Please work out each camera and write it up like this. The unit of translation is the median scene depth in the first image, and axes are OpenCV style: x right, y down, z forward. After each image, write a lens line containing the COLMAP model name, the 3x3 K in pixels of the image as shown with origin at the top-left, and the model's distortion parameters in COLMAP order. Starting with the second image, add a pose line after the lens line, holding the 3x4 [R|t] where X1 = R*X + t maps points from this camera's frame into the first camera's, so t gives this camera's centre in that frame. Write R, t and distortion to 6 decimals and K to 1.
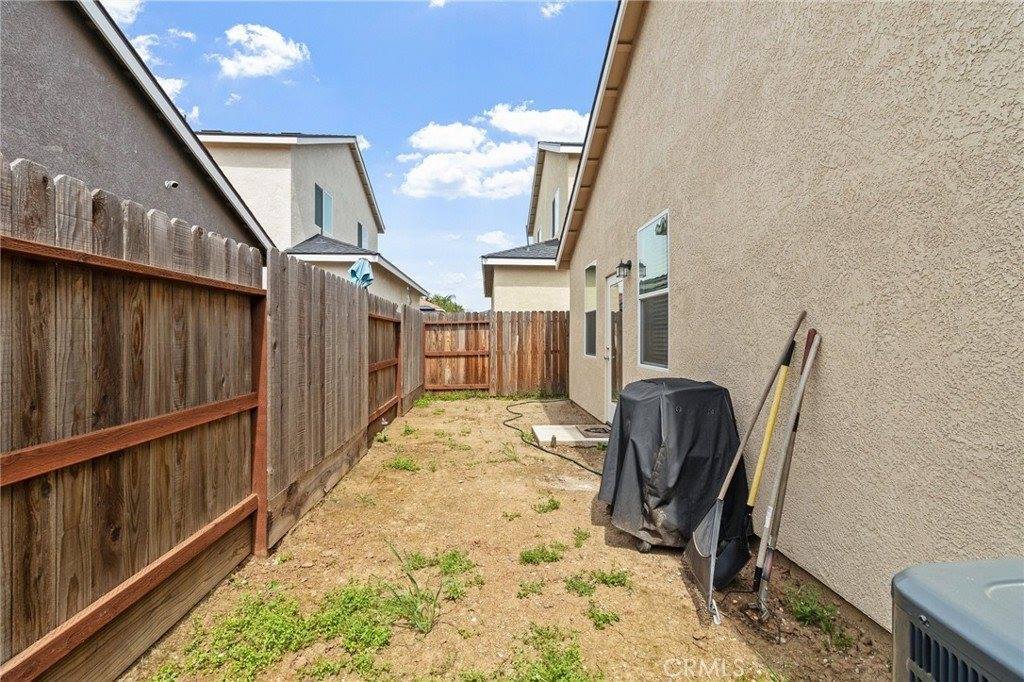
lens RADIAL K [[480.4, 0, 514.0], [0, 480.4, 336.2], [0, 0, 1]] dist [-0.000332, 0.001150]
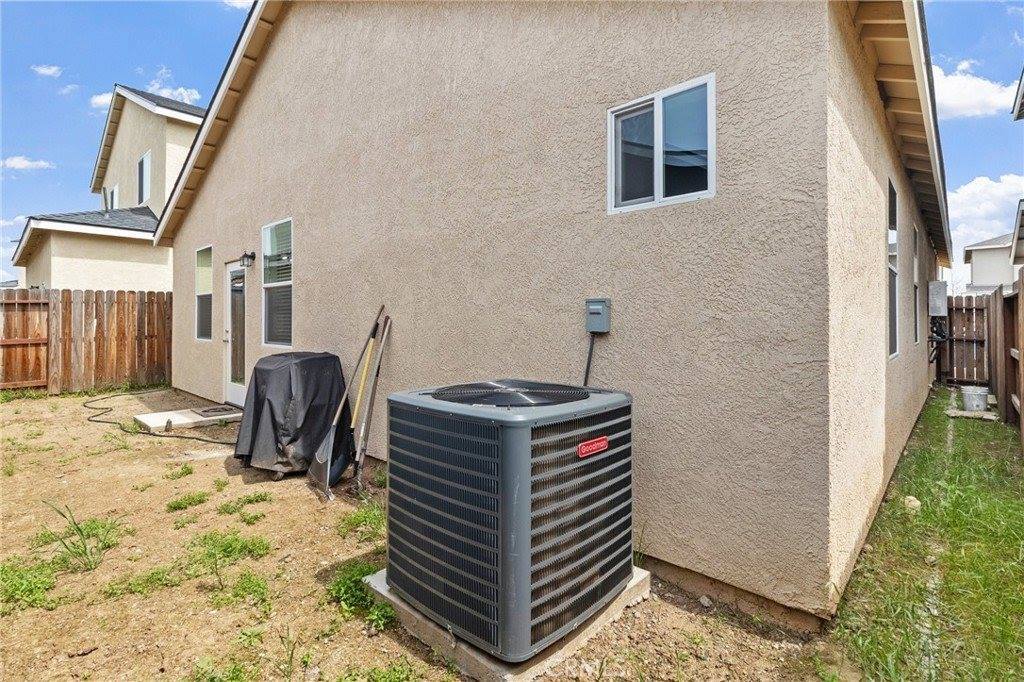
lens RADIAL K [[480.4, 0, 517.0], [0, 480.4, 312.4], [0, 0, 1]] dist [-0.000332, 0.001150]
pose [[0.715839, 0.005565, 0.698243, -0.162443], [0.002810, 0.999937, -0.010850, -0.004745], [-0.698260, 0.009728, 0.715779, -0.368831]]
